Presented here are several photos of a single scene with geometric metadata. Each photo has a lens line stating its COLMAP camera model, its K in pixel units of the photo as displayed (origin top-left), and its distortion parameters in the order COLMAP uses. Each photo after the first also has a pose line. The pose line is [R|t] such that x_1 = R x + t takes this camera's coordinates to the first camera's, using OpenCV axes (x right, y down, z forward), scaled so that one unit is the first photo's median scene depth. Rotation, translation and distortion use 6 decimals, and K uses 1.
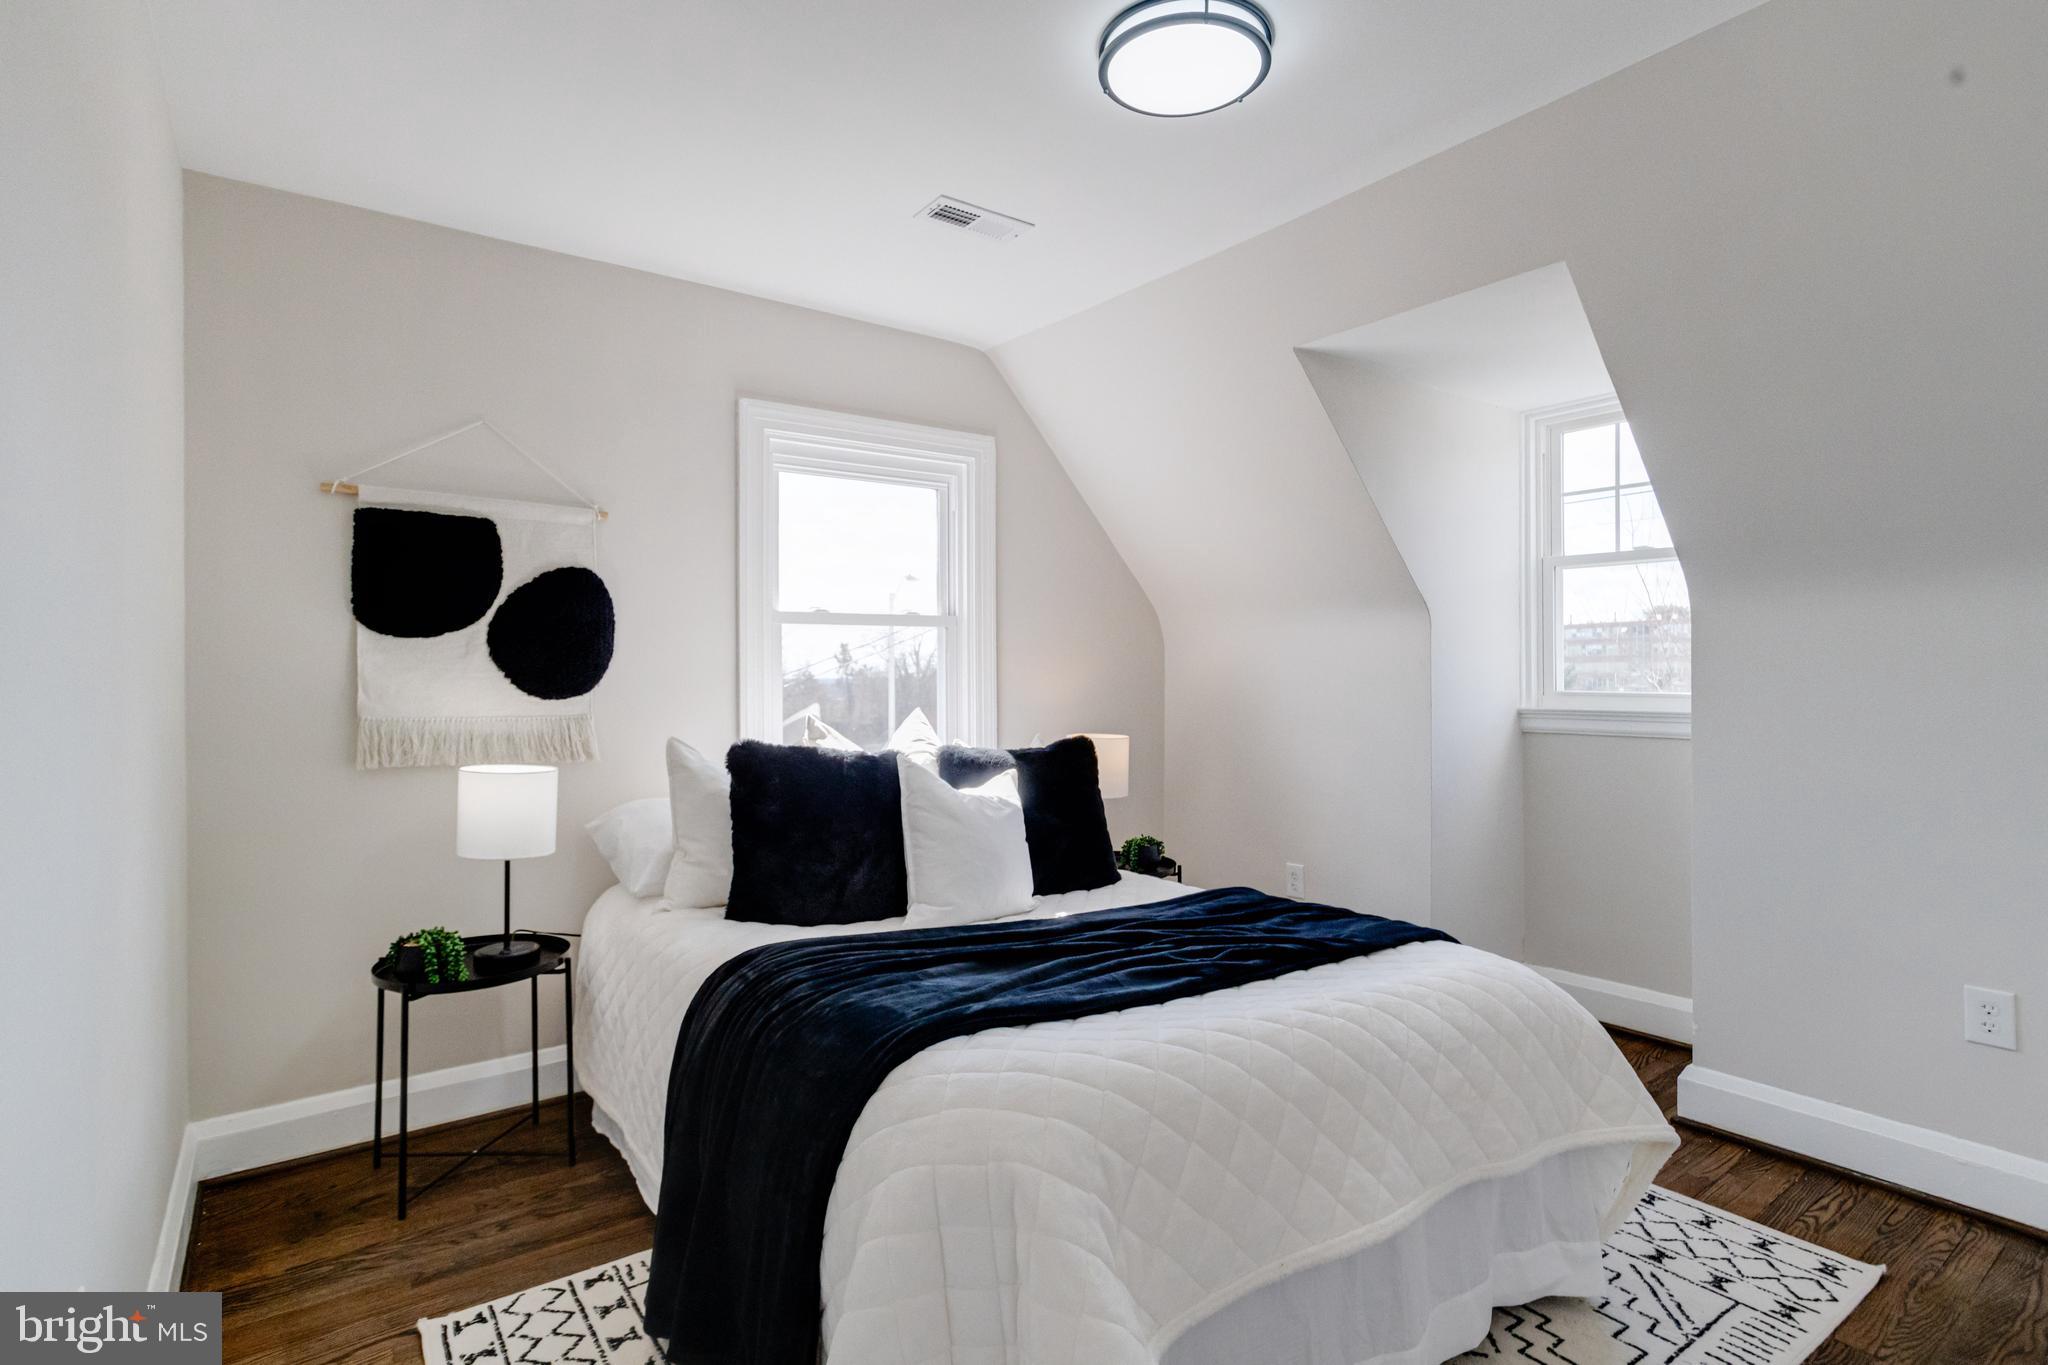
lens RADIAL K [[1012.6, 0, 1007.0], [0, 1012.6, 688.8], [0, 0, 1]] dist [-0.044054, 0.032425]
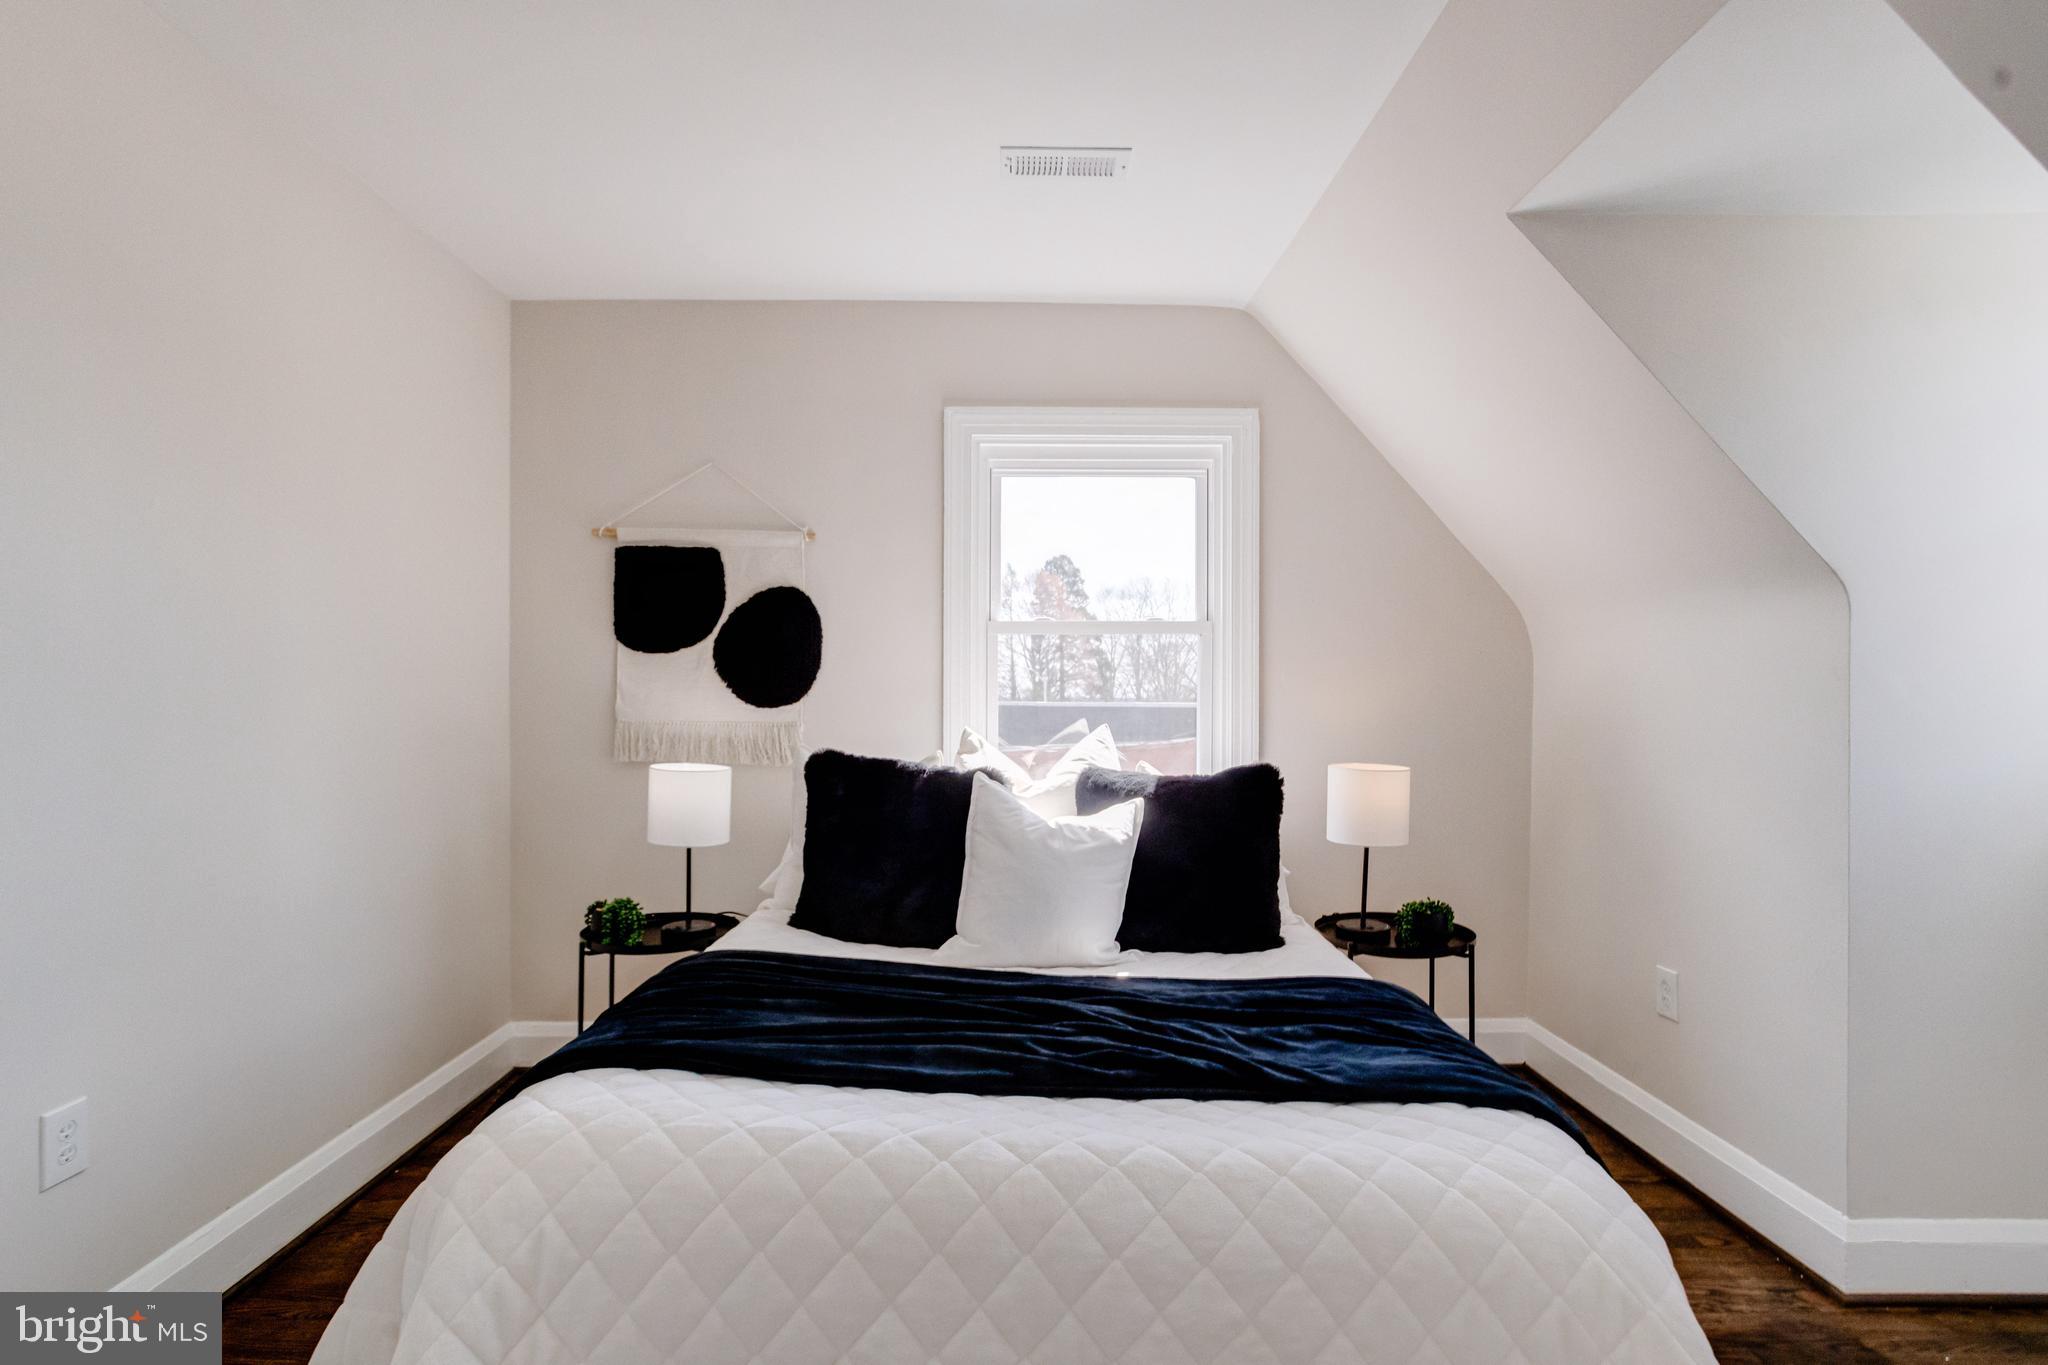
lens RADIAL K [[1032.7, 0, 1016.1], [0, 1032.7, 711.1], [0, 0, 1]] dist [-0.028267, 0.000271]
pose [[0.816413, 0.017235, -0.577212, 0.437627], [-0.014704, 0.999851, 0.009057, 0.000173], [0.577282, 0.001093, 0.816544, 0.241191]]
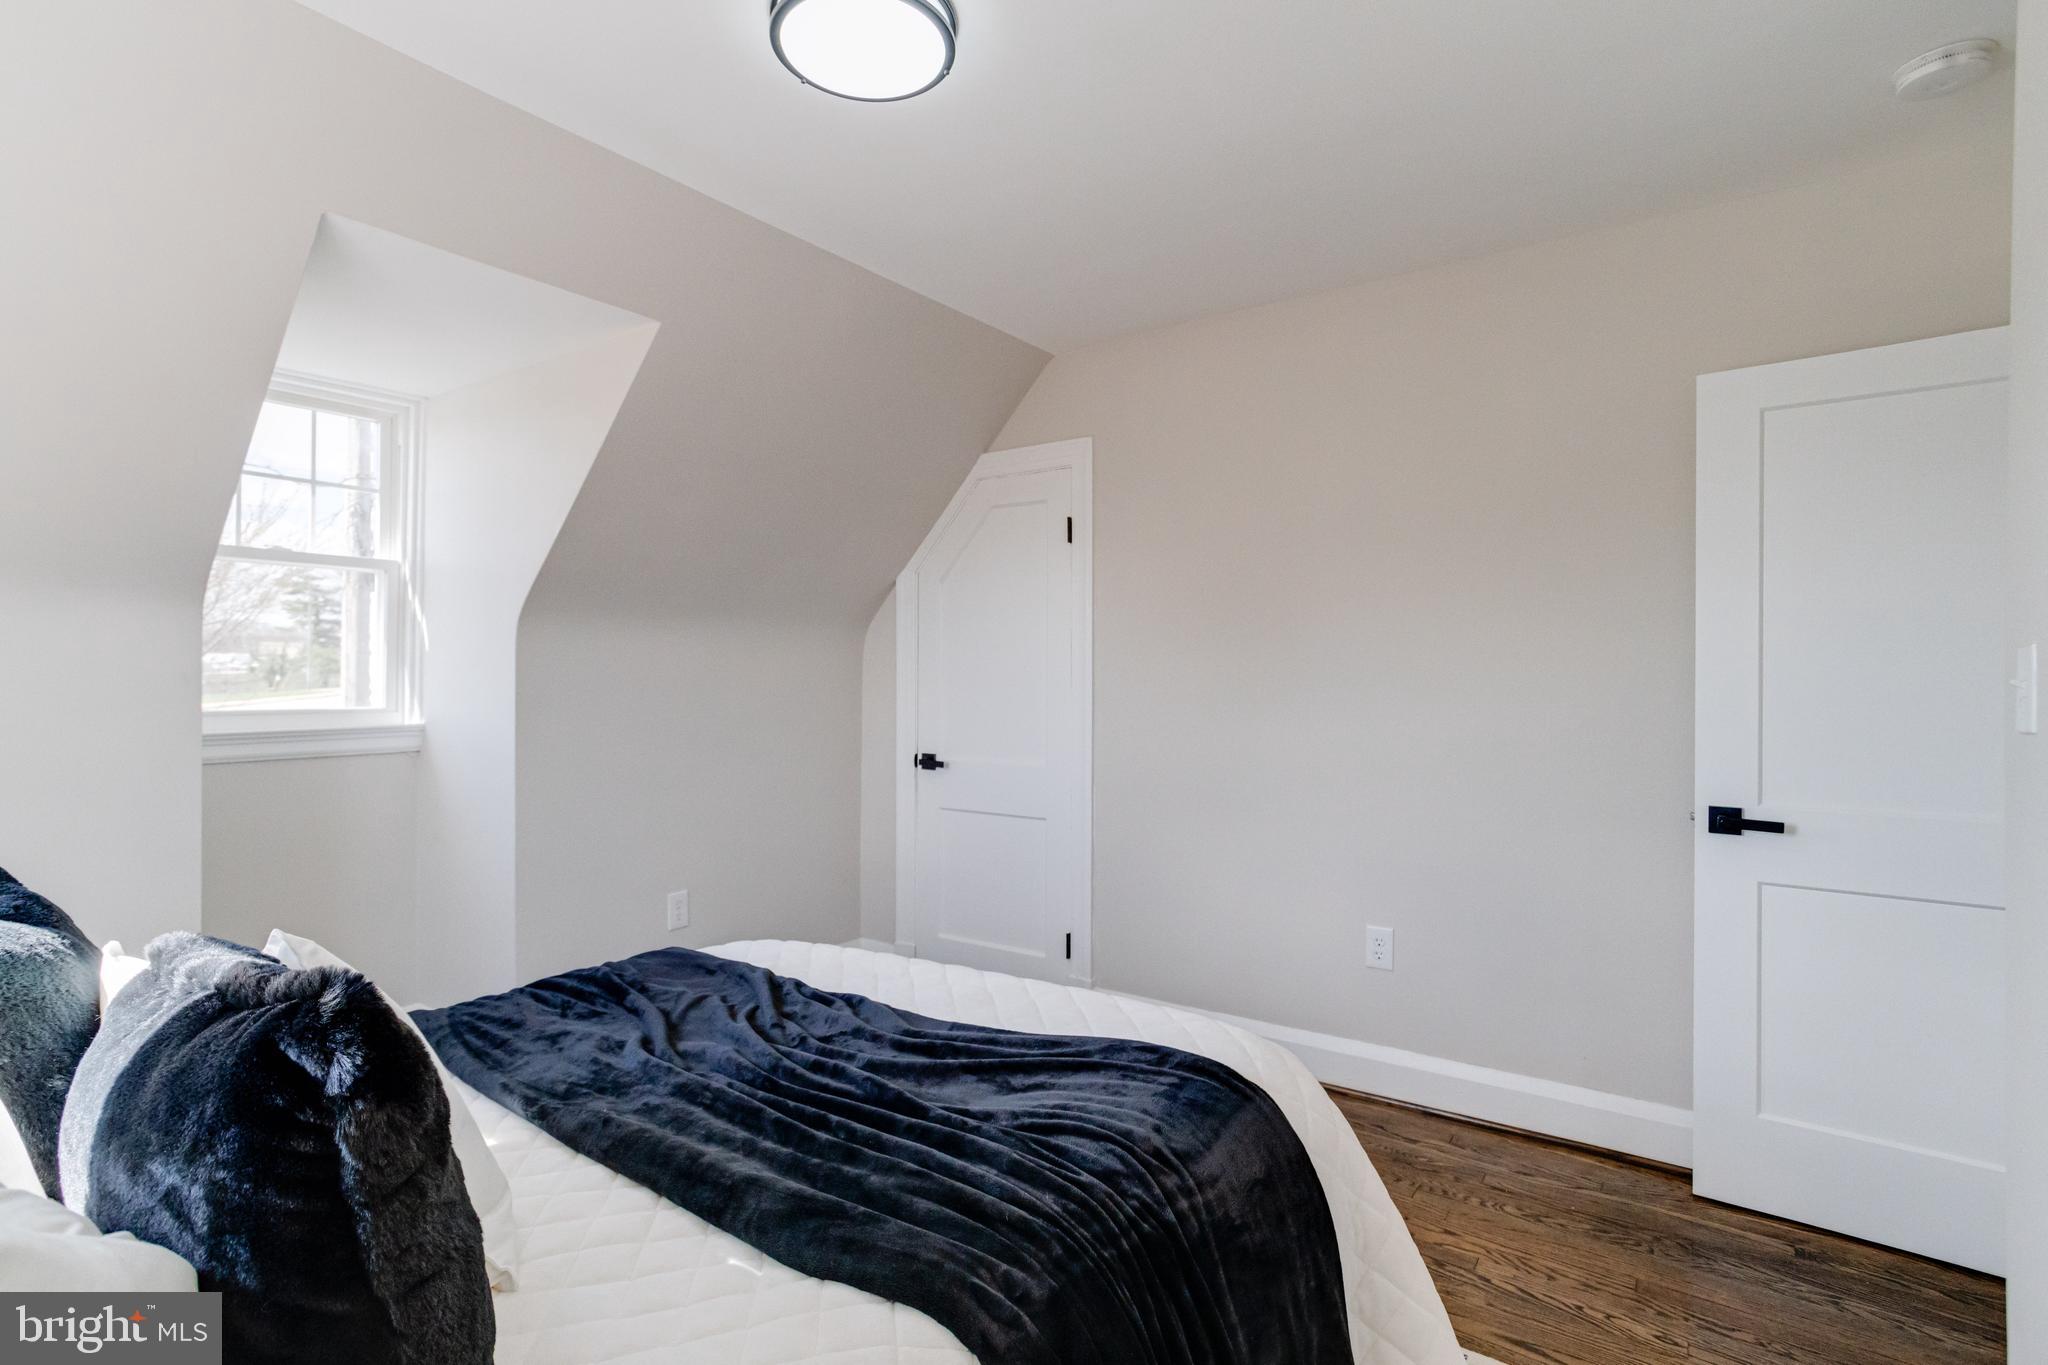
lens RADIAL K [[1012.6, 0, 1007.0], [0, 1012.6, 688.8], [0, 0, 1]] dist [-0.044054, 0.032425]
pose [[-0.319866, -0.013385, 0.947368, -0.515723], [0.011238, 0.999776, 0.017920, -0.027760], [-0.947396, 0.016378, -0.319644, 0.811500]]
